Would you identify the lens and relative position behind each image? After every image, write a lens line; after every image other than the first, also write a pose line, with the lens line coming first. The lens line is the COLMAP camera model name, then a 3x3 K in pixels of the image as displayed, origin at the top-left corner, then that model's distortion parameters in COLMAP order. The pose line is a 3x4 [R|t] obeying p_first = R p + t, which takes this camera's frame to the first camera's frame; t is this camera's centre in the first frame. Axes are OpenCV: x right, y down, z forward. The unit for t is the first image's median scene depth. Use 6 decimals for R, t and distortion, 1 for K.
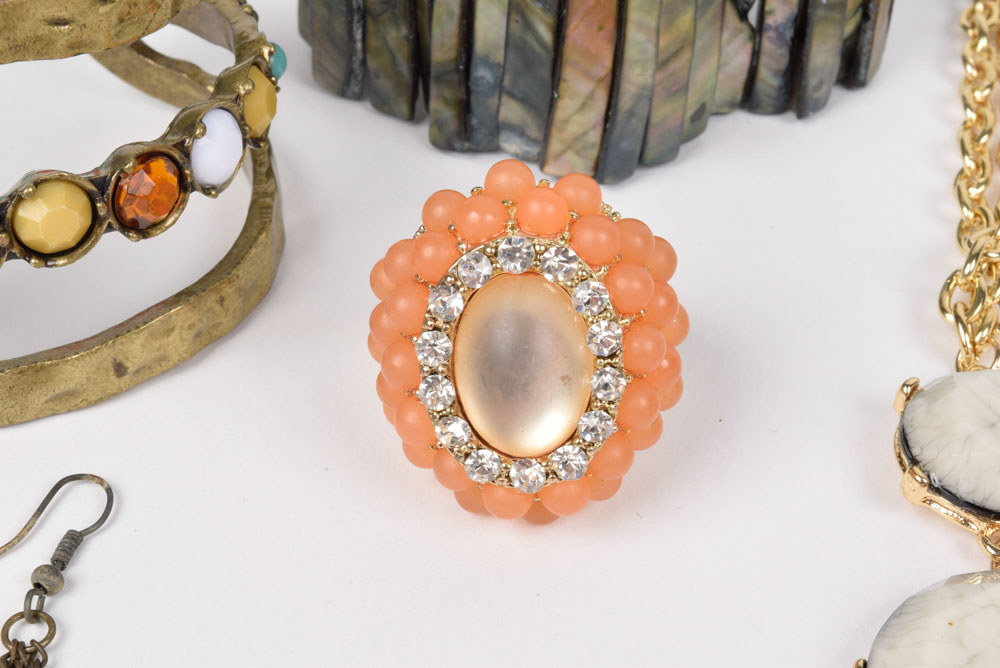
lens RADIAL K [[2195.6, 0, 498.6], [0, 2195.6, 337.0], [0, 0, 1]] dist [0.062071, 0.000000]
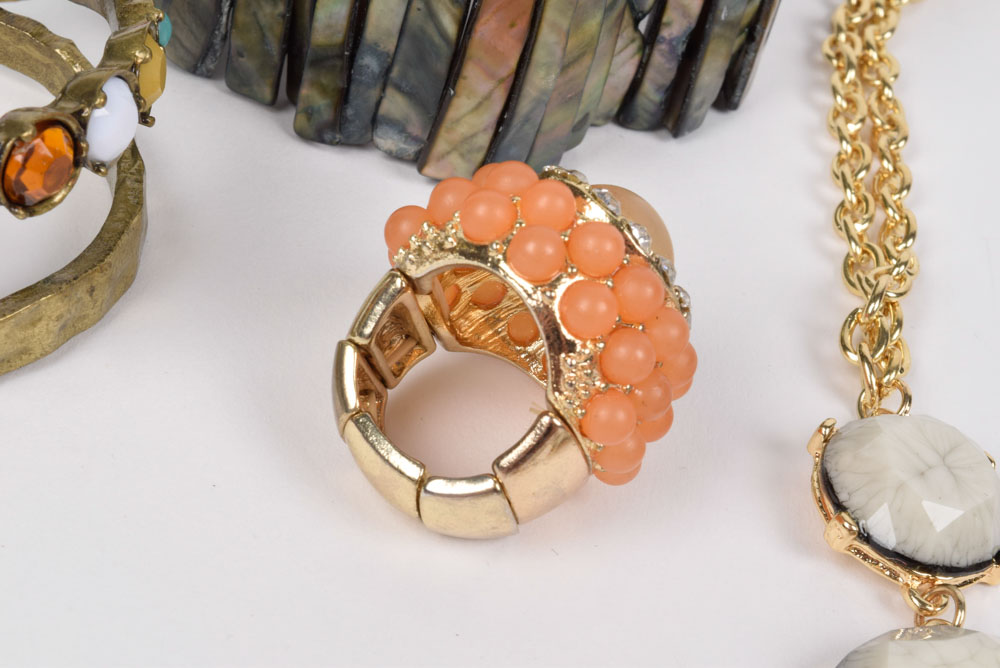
lens RADIAL K [[2195.6, 0, 494.1], [0, 2195.6, 336.3], [0, 0, 1]] dist [0.062071, 0.000000]
pose [[0.976096, 0.060936, 0.208623, -0.151640], [-0.061224, 0.998111, -0.005081, -0.003398], [-0.208539, -0.007814, 0.977983, 0.089189]]
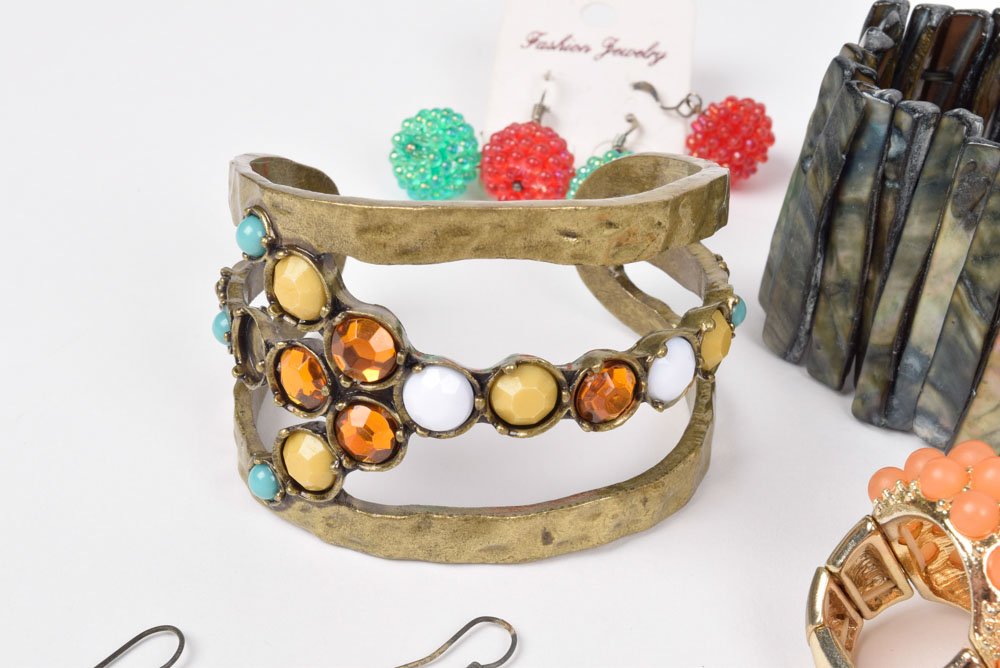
lens RADIAL K [[1851.9, 0, 498.0], [0, 1851.9, 333.2], [0, 0, 1]] dist [0.027488, 0.000000]
pose [[0.954608, 0.208625, -0.212601, -0.011713], [-0.236212, 0.965034, -0.113640, 0.026954], [0.181459, 0.158700, 0.970509, 0.031261]]
